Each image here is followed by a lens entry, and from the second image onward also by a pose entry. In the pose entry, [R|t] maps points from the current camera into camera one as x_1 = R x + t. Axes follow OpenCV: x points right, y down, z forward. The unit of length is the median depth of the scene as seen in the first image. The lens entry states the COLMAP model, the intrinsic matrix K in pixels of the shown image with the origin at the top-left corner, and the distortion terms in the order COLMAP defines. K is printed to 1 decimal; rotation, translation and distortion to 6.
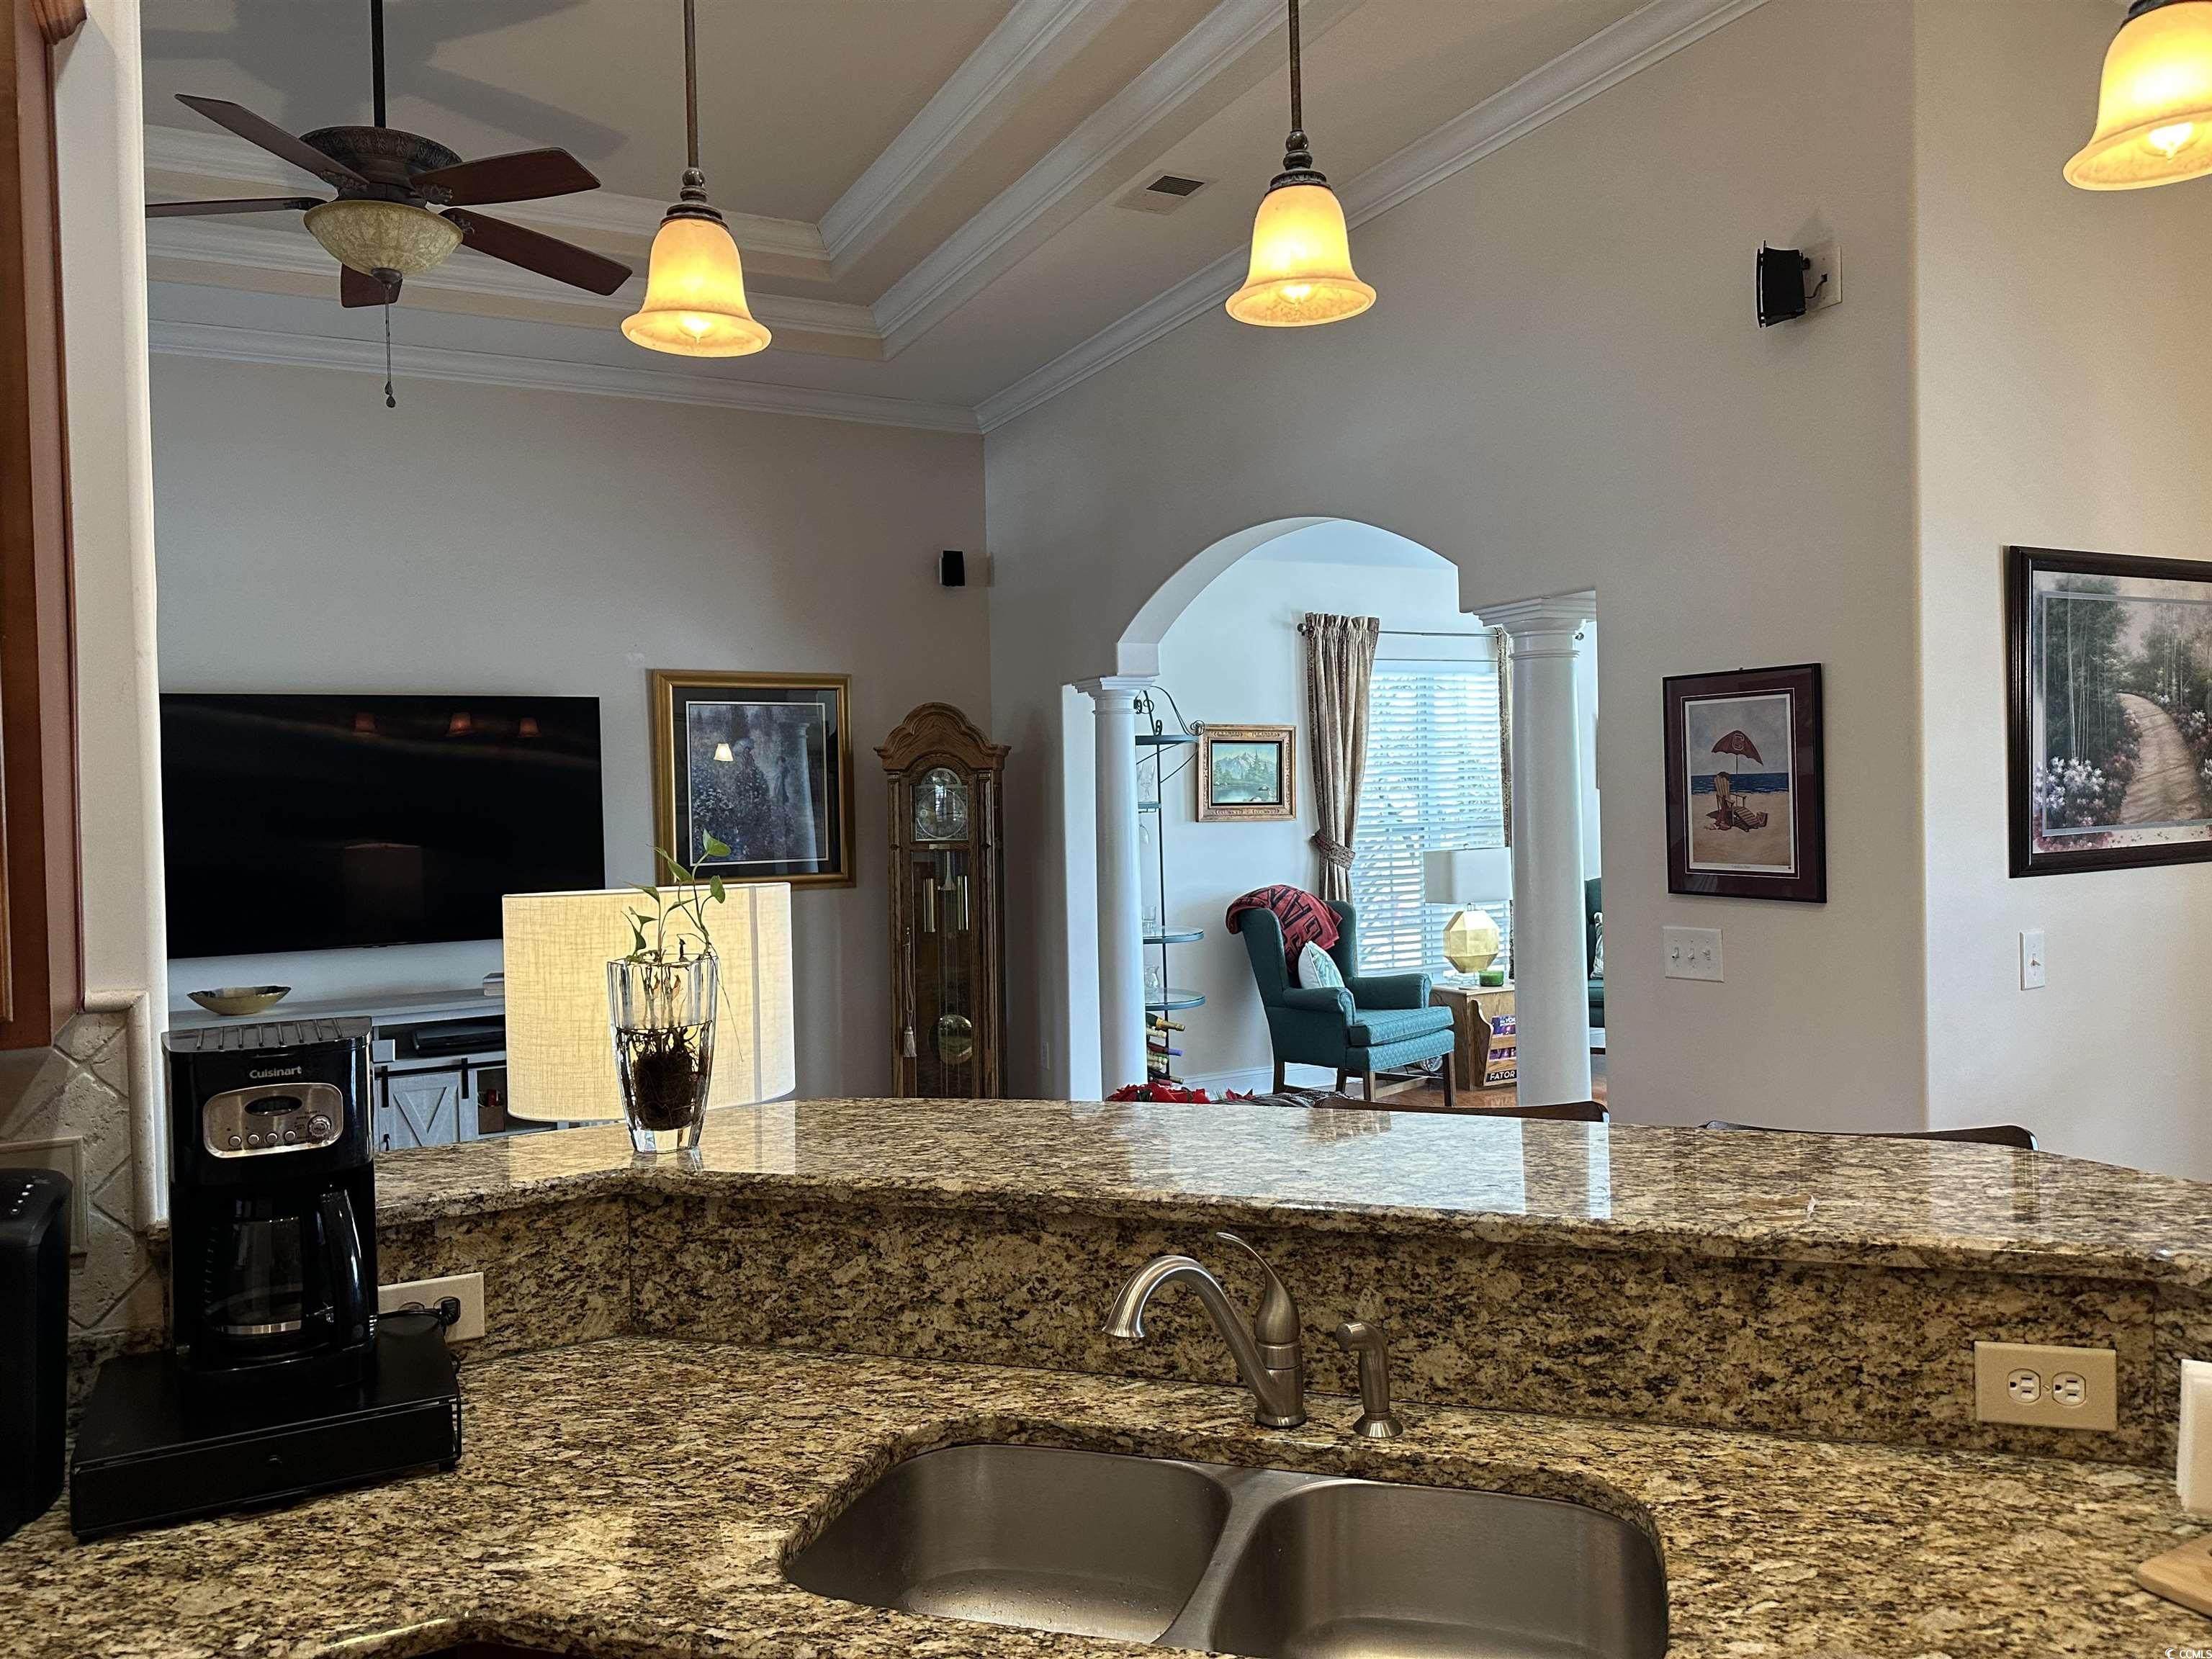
lens RADIAL K [[1545.5, 0, 1148.6], [0, 1545.5, 809.9], [0, 0, 1]] dist [0.074974, -0.093119]
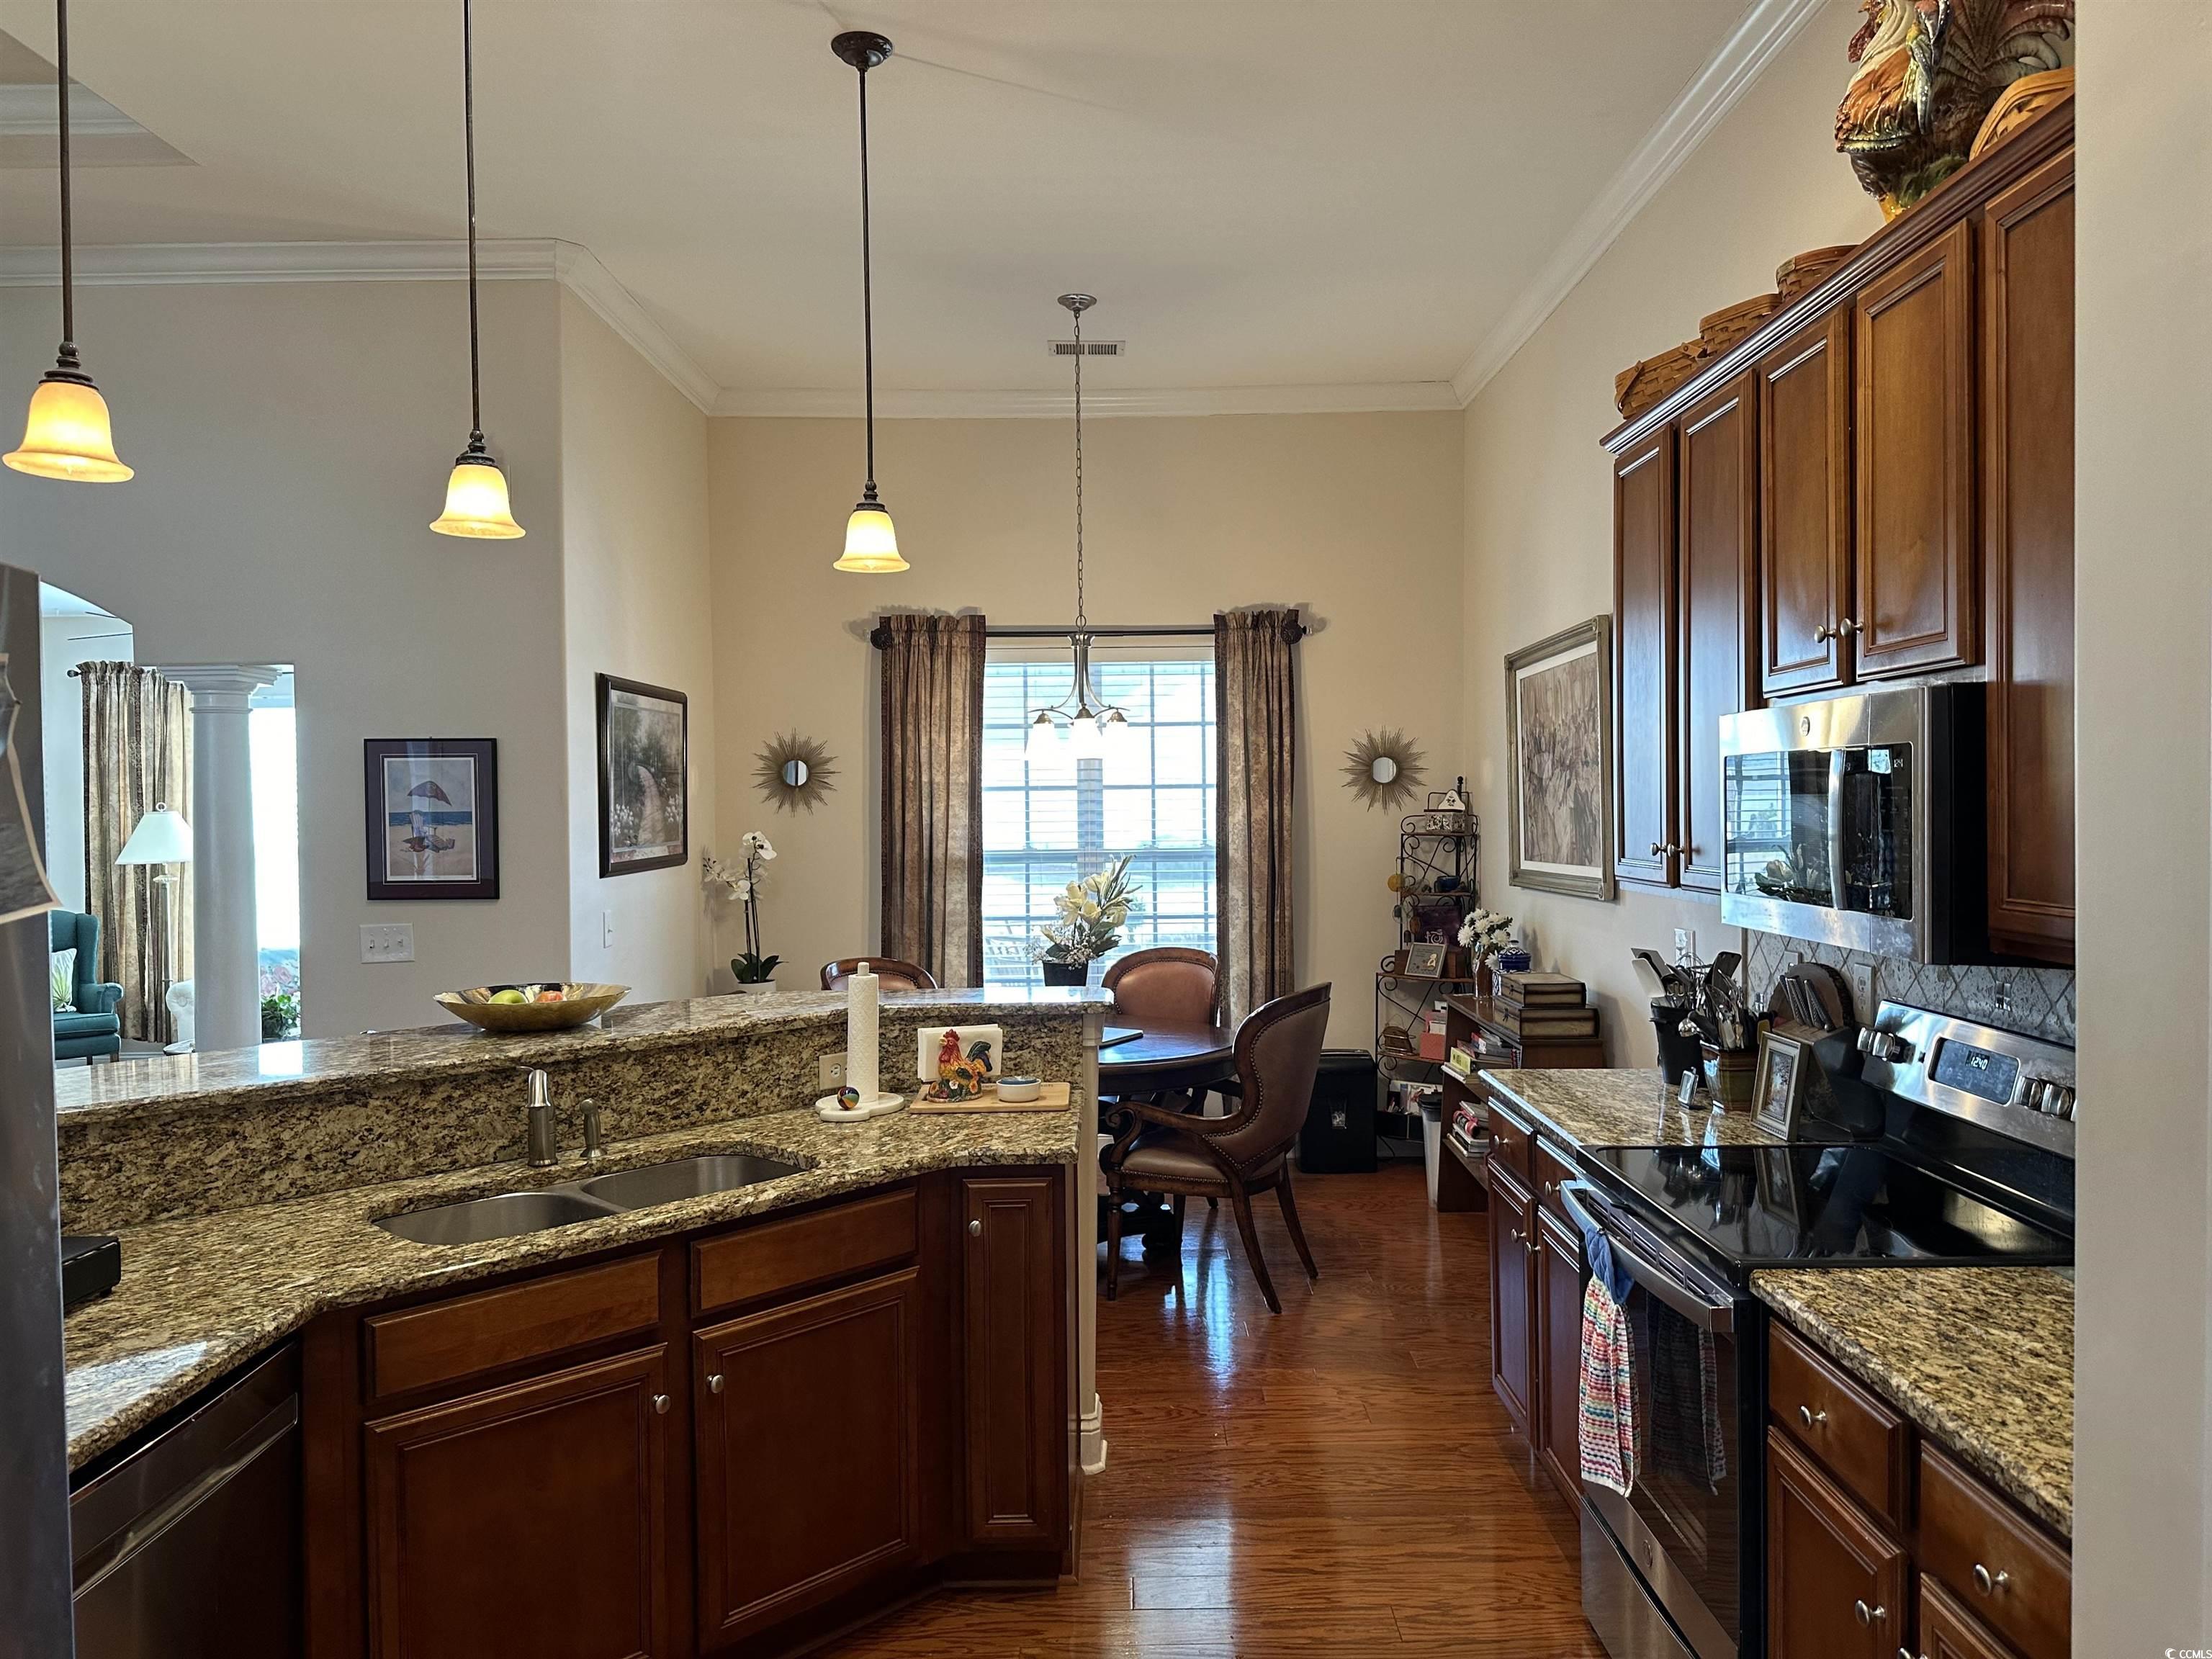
lens RADIAL K [[1545.5, 0, 1097.1], [0, 1545.5, 826.0], [0, 0, 1]] dist [0.074974, -0.093119]
pose [[0.486038, 0.003817, 0.873929, -1.068397], [0.008754, 0.999919, -0.009236, 0.015862], [-0.873894, 0.012140, 0.485965, -0.407797]]
